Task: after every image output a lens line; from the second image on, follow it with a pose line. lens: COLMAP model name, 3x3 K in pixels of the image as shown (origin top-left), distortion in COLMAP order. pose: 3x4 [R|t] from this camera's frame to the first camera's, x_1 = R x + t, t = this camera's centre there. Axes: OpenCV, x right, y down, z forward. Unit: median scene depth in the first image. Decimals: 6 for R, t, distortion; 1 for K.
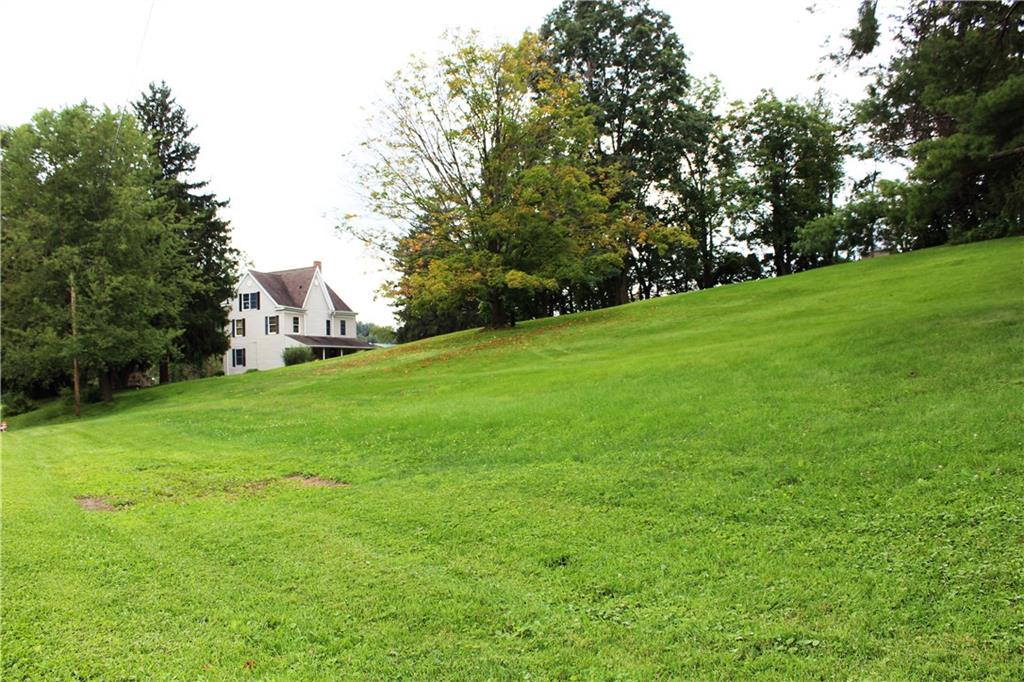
lens RADIAL K [[837.6, 0, 512.0], [0, 837.6, 341.0], [0, 0, 1]] dist [-0.001935, -0.000369]
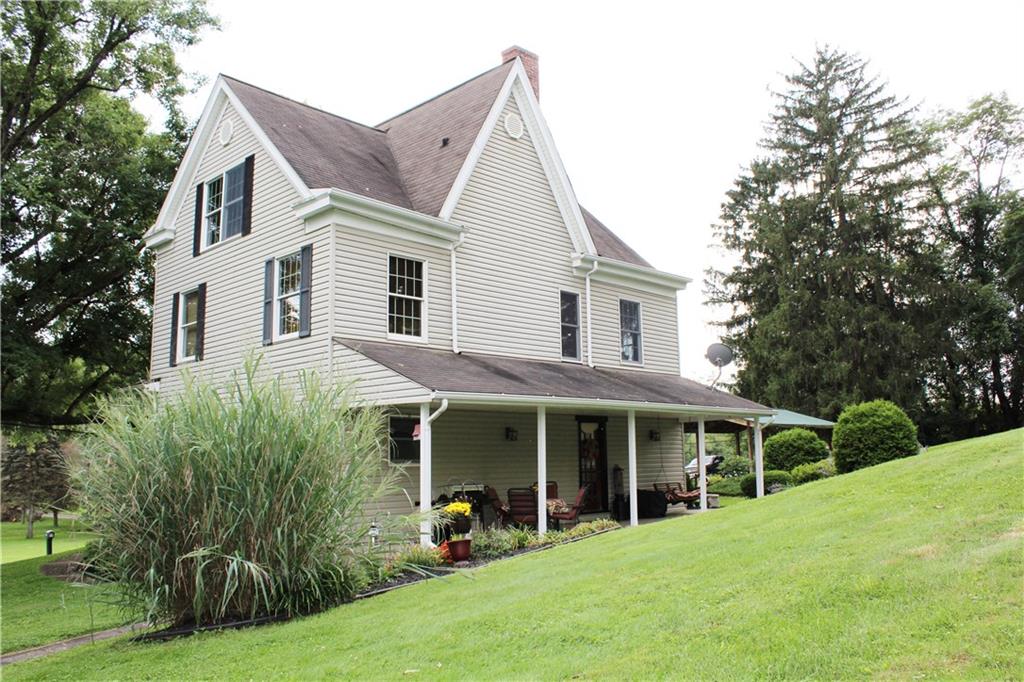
lens RADIAL K [[837.6, 0, 512.0], [0, 837.6, 341.0], [0, 0, 1]] dist [-0.001935, -0.000369]
pose [[0.953112, -0.040707, -0.299868, -0.171960], [0.012625, 0.995398, -0.094996, 0.010521], [0.302354, 0.086756, 0.949239, 0.807318]]
